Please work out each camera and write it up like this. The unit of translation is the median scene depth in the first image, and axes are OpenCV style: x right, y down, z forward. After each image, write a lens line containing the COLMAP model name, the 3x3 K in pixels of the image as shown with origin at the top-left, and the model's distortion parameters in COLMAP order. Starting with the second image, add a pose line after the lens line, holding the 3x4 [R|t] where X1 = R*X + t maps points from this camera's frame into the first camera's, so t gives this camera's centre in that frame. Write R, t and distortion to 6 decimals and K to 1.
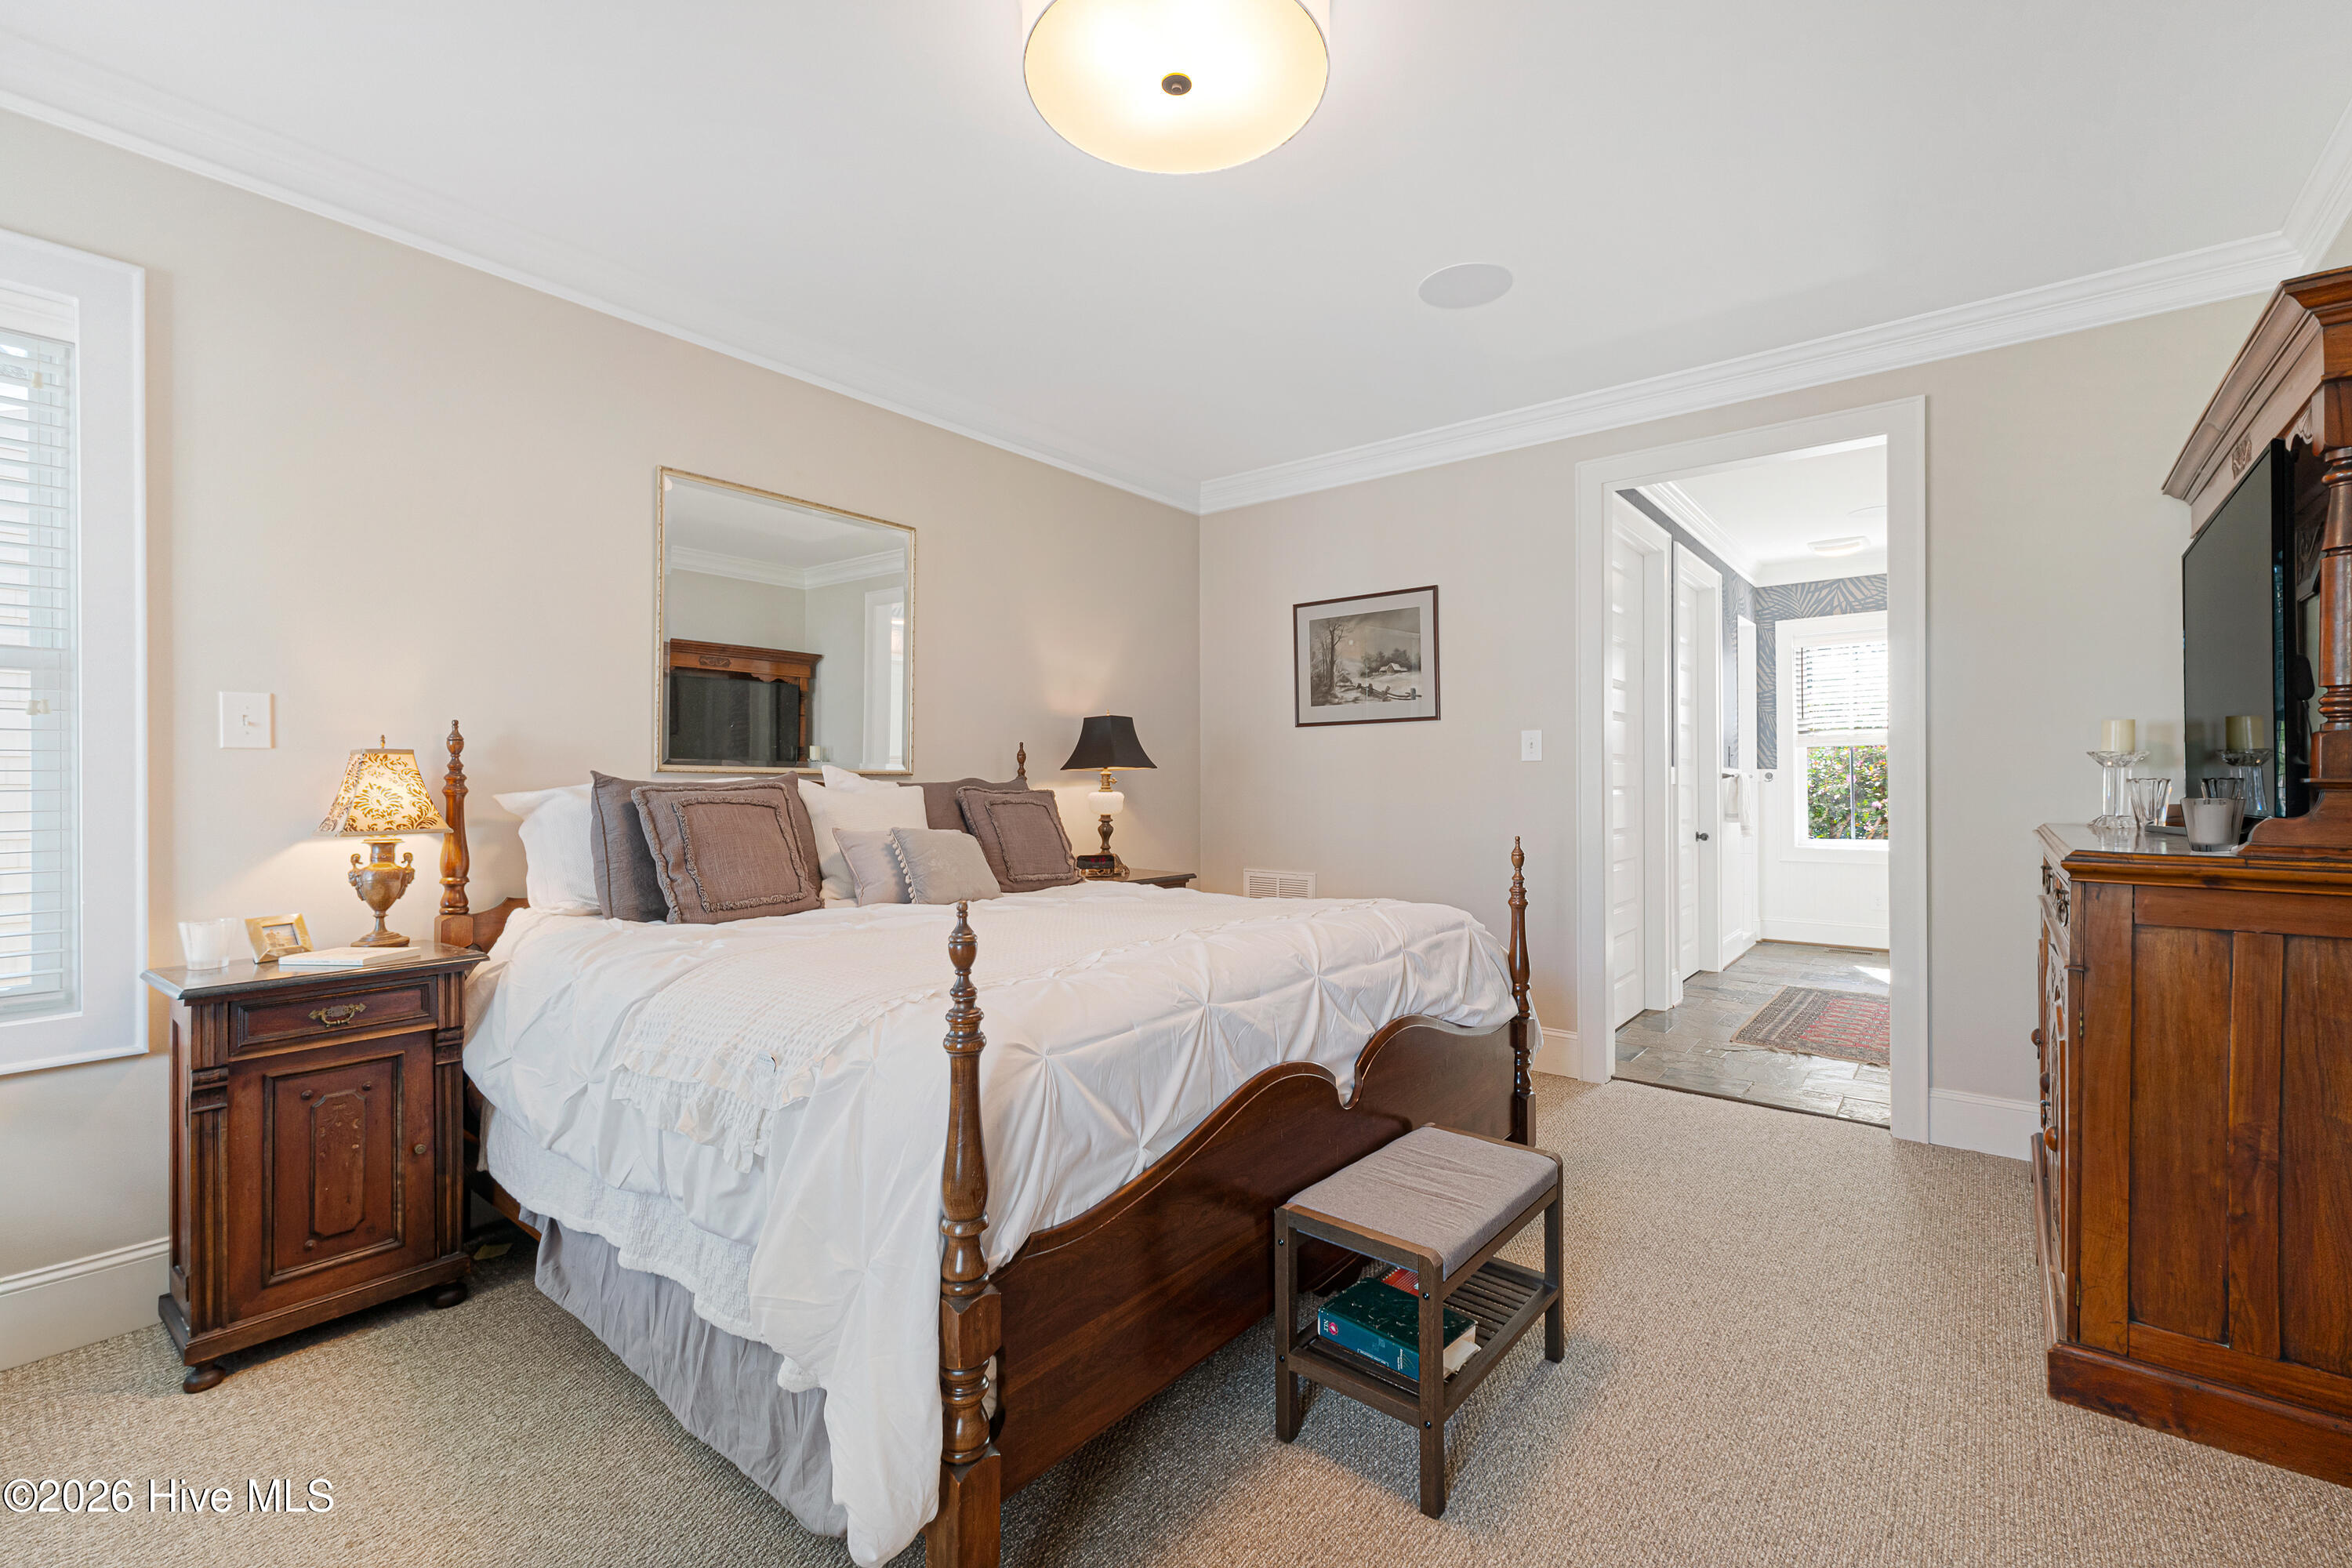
lens RADIAL K [[997.2, 0, 1192.1], [0, 997.2, 780.0], [0, 0, 1]] dist [0.001565, 0.000188]
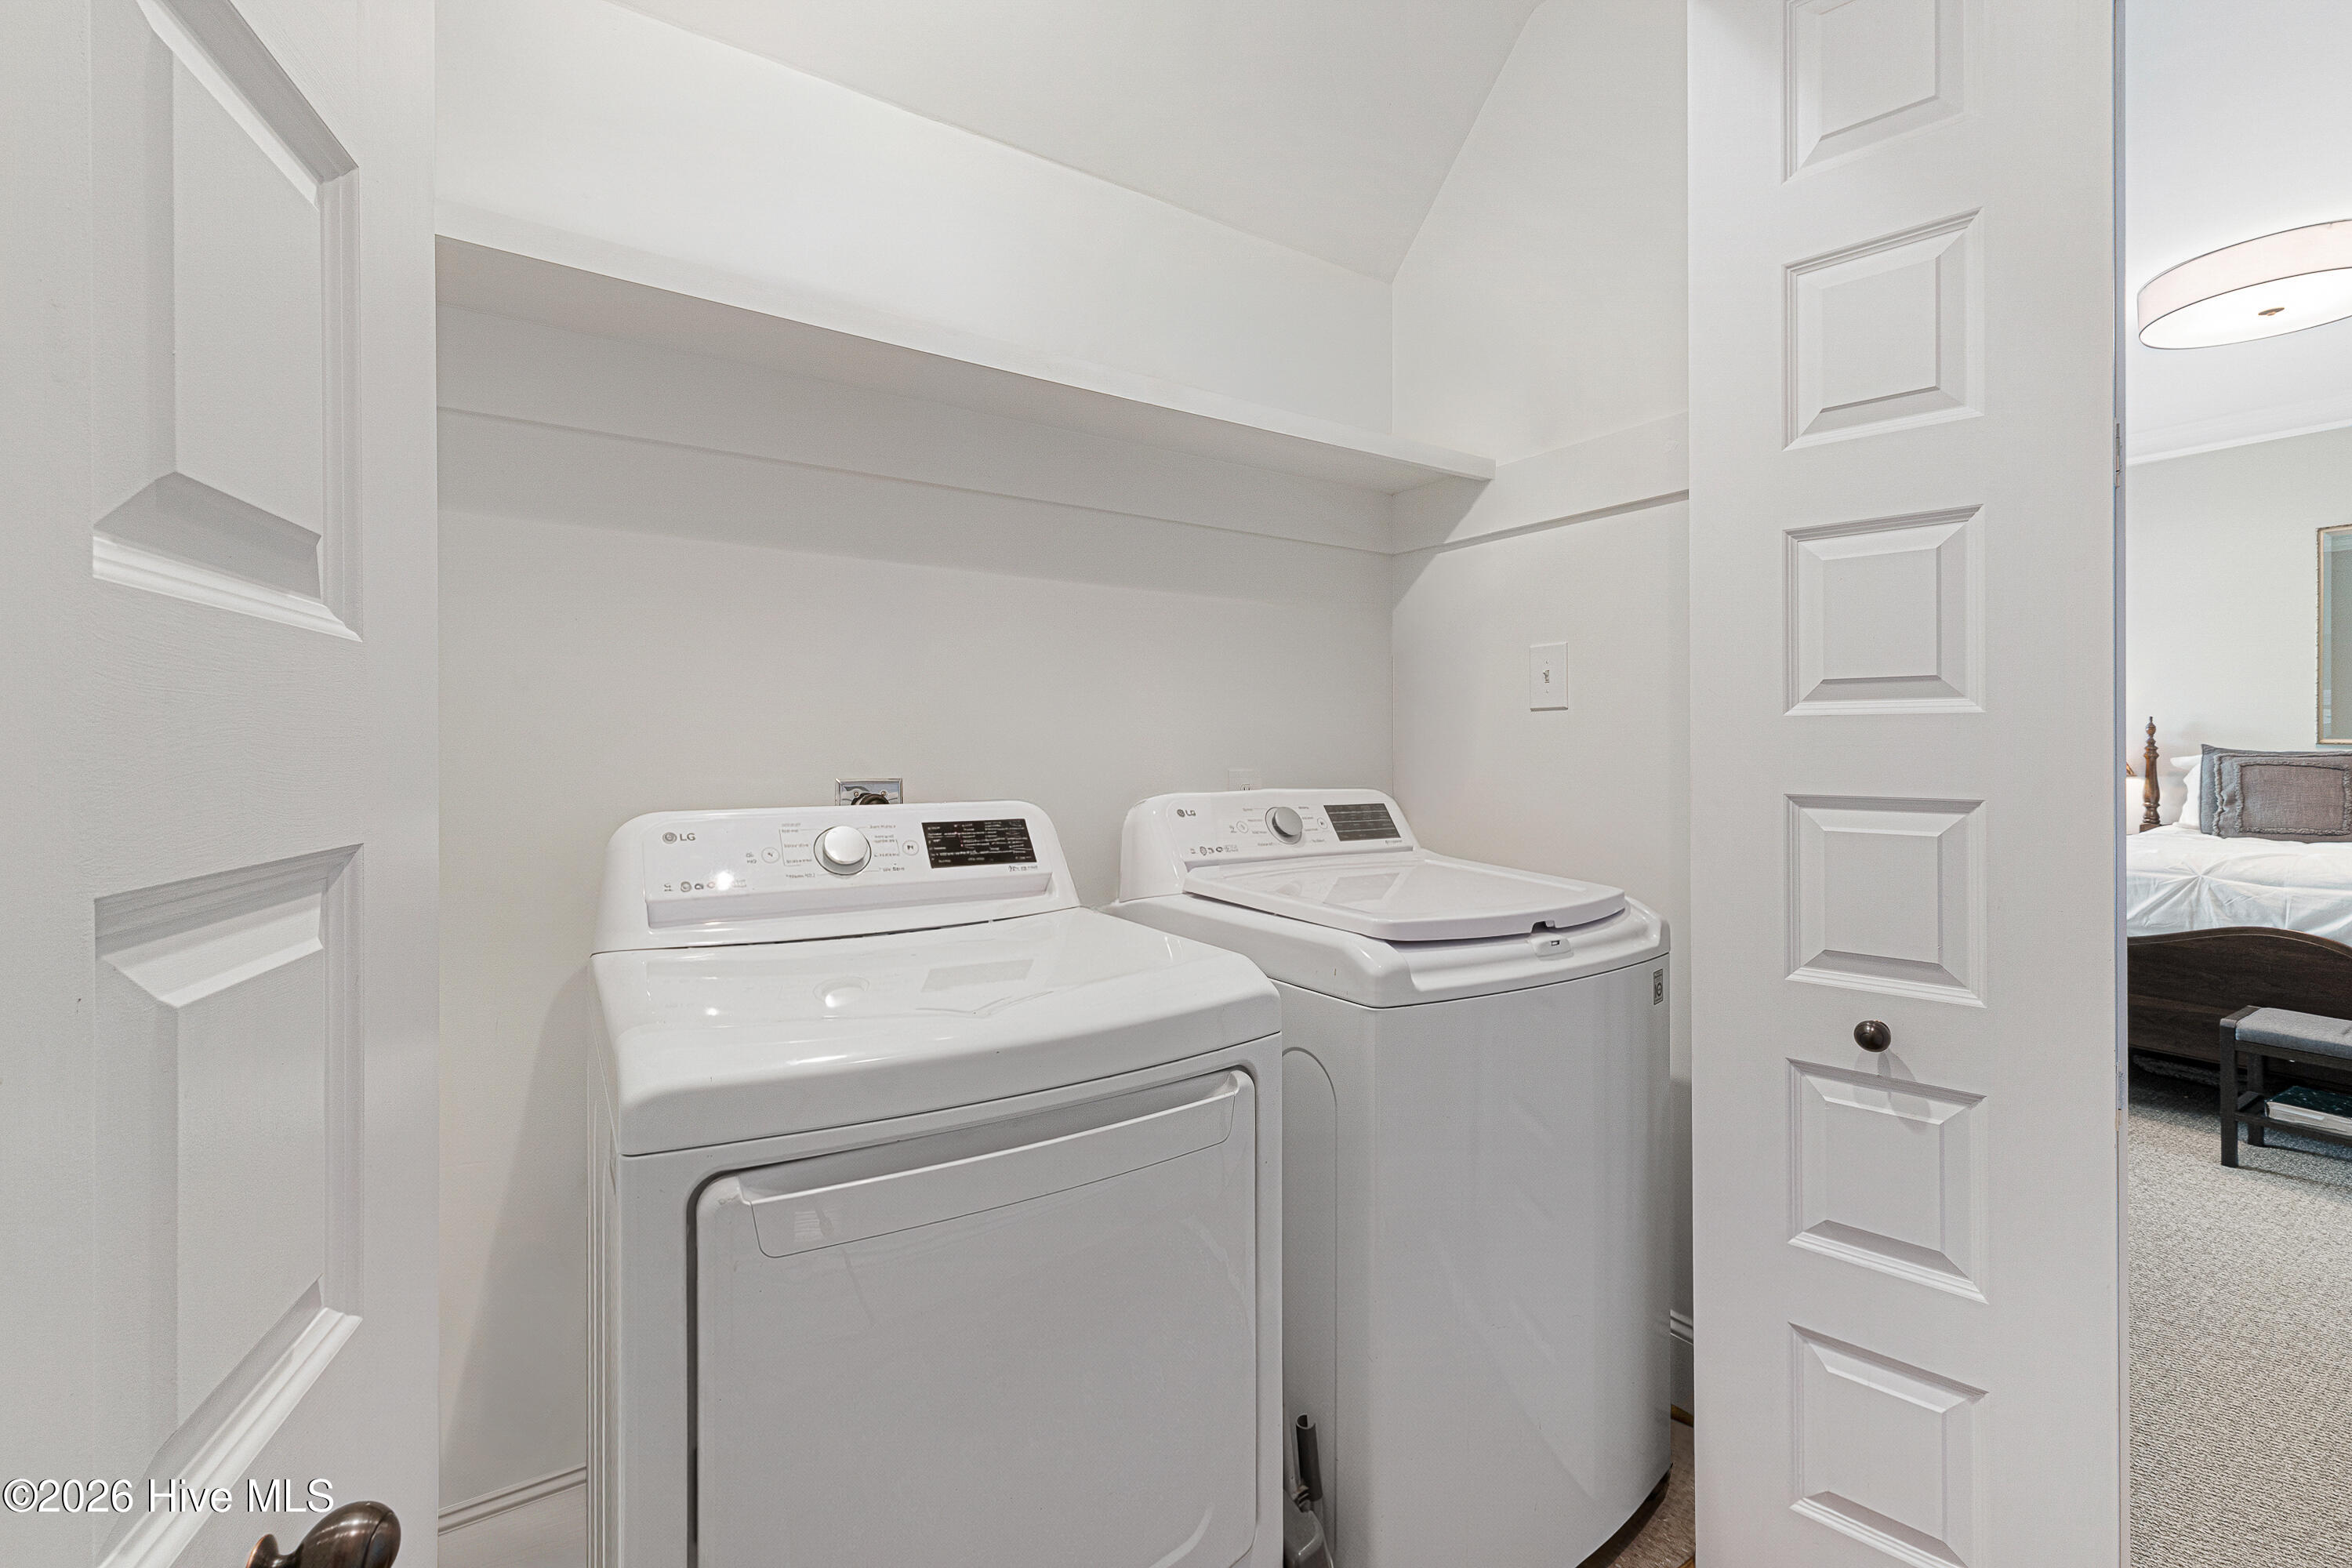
lens RADIAL K [[1006.6, 0, 1176.3], [0, 1006.6, 777.3], [0, 0, 1]] dist [0.000789, 0.000633]
pose [[-0.294174, 0.030526, -0.955264, 1.544465], [-0.001547, 0.999473, 0.032415, -0.005937], [0.955751, 0.011013, -0.293972, -0.160221]]
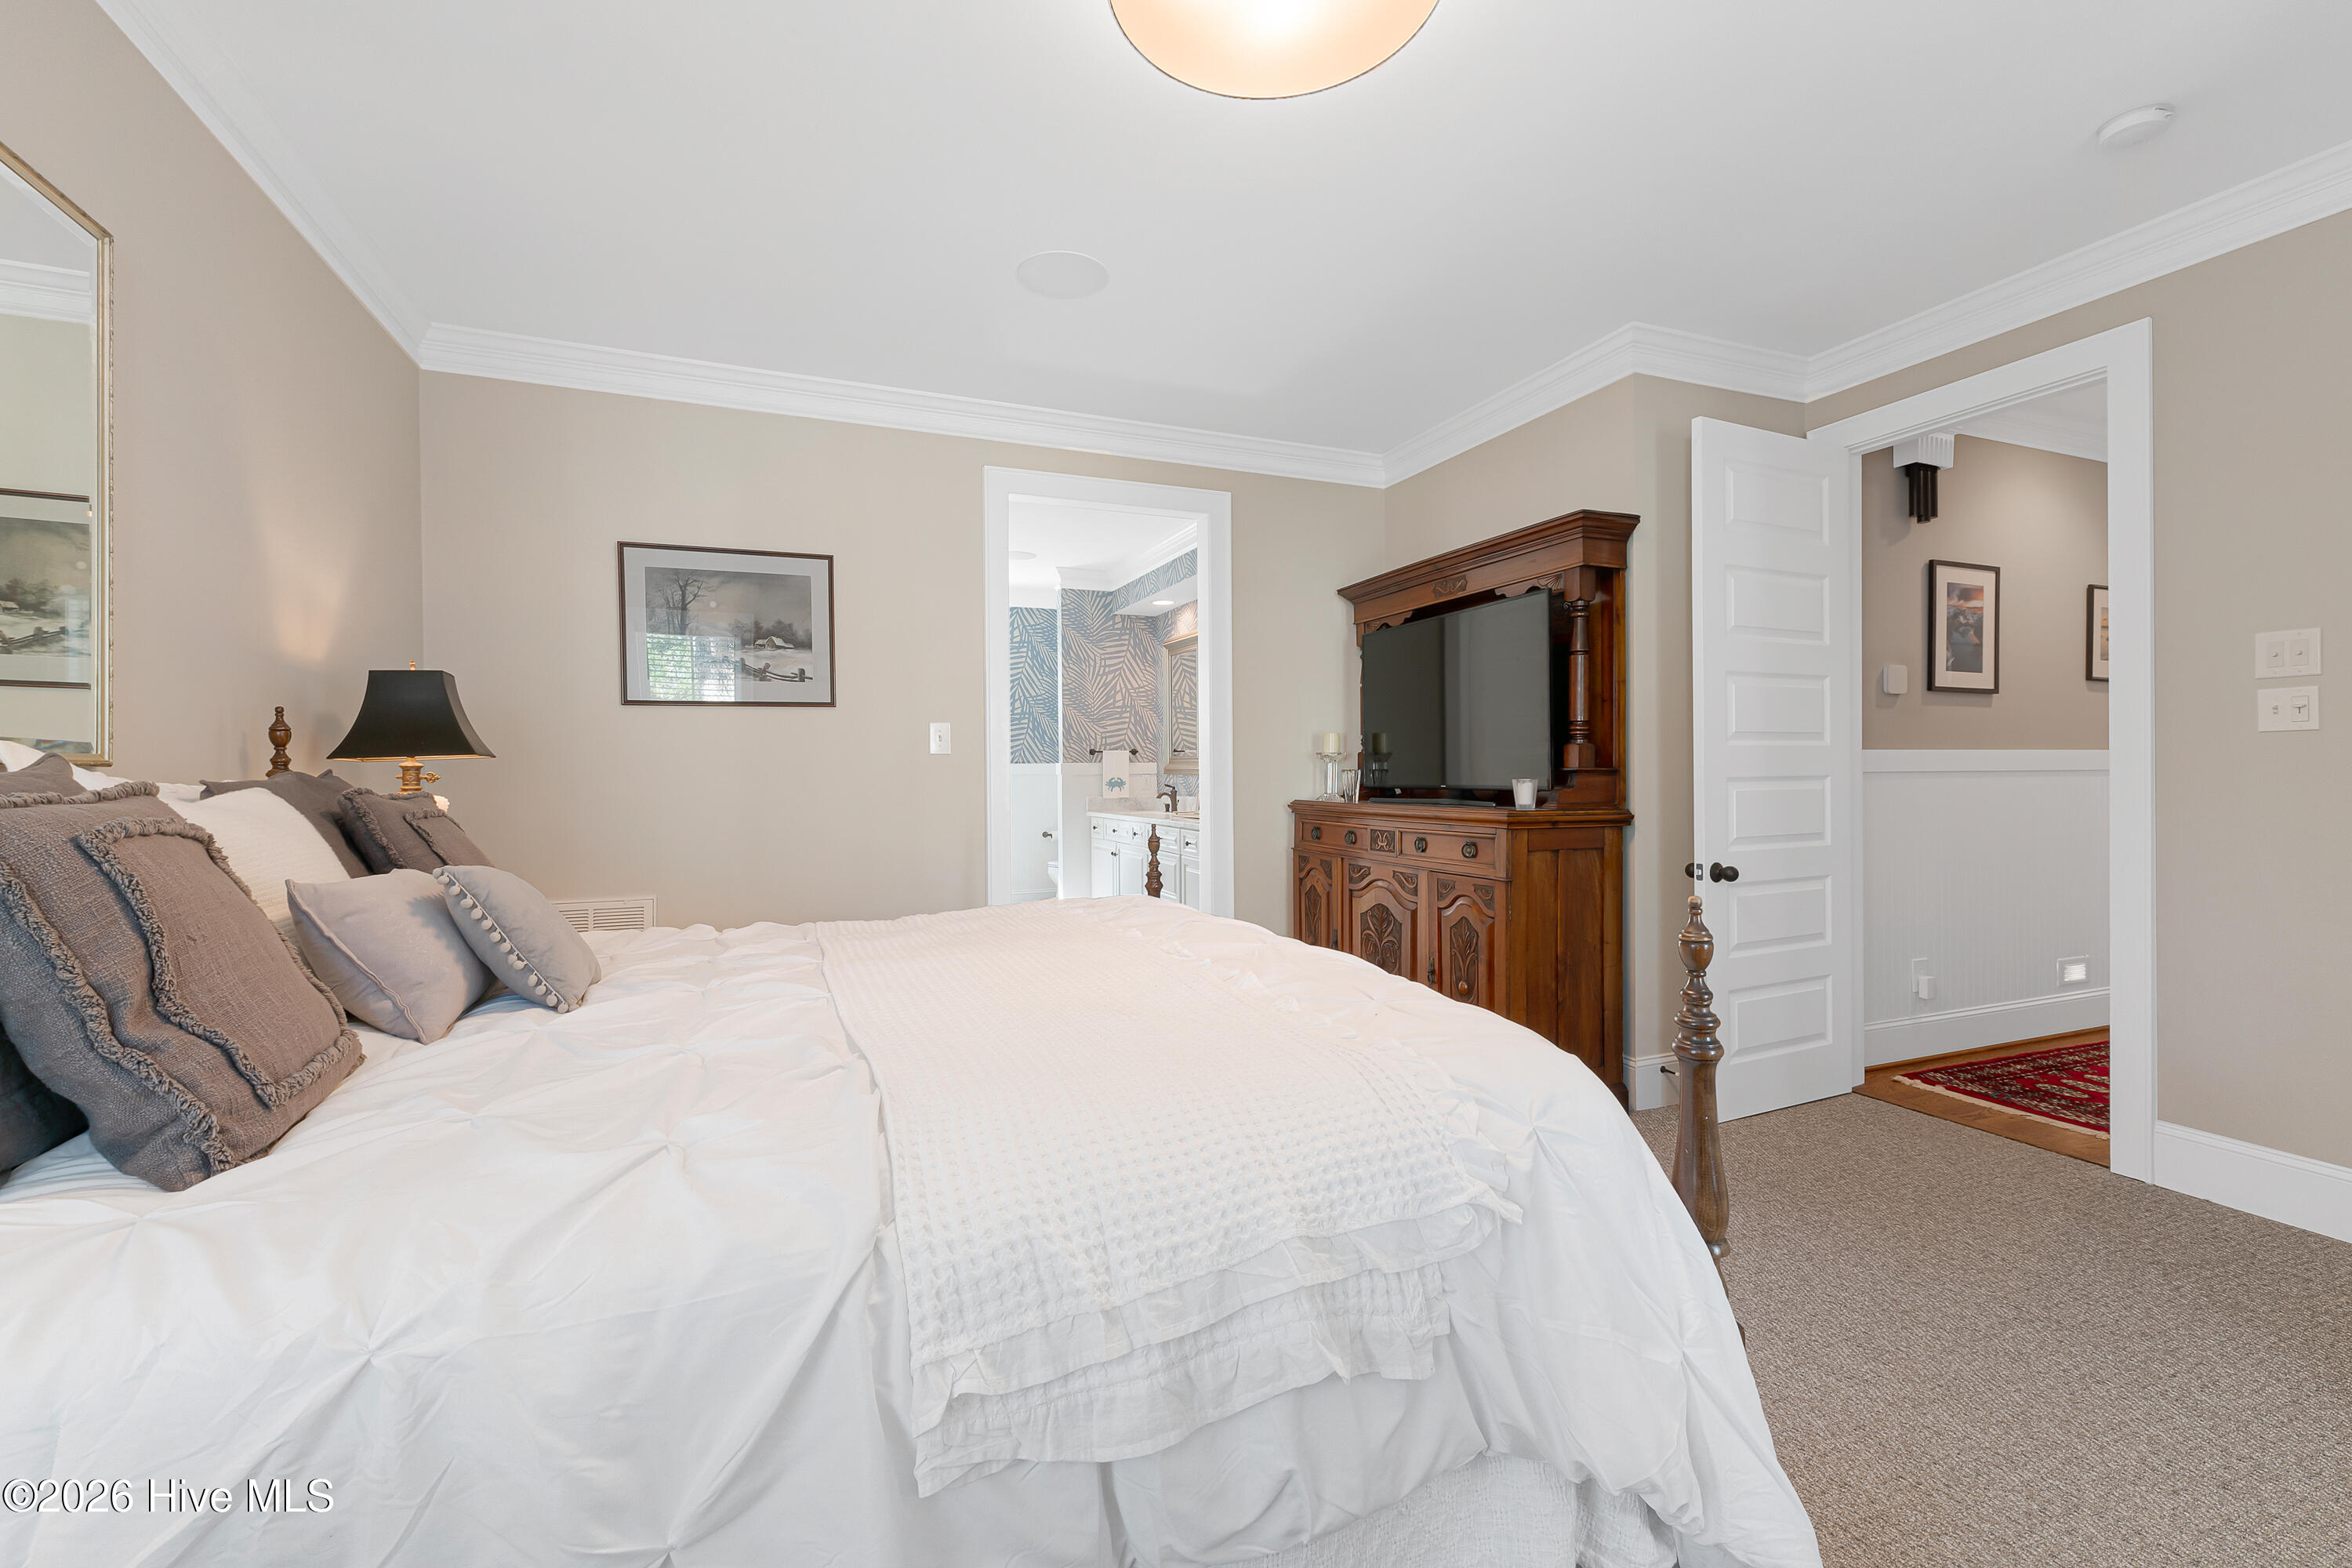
lens RADIAL K [[992.8, 0, 1164.9], [0, 992.8, 782.2], [0, 0, 1]] dist [0.003932, 0.000586]
pose [[0.492901, -0.010695, 0.870020, -0.653247], [0.006317, 0.999942, 0.008713, 0.002733], [-0.870063, 0.001202, 0.492940, 0.512623]]
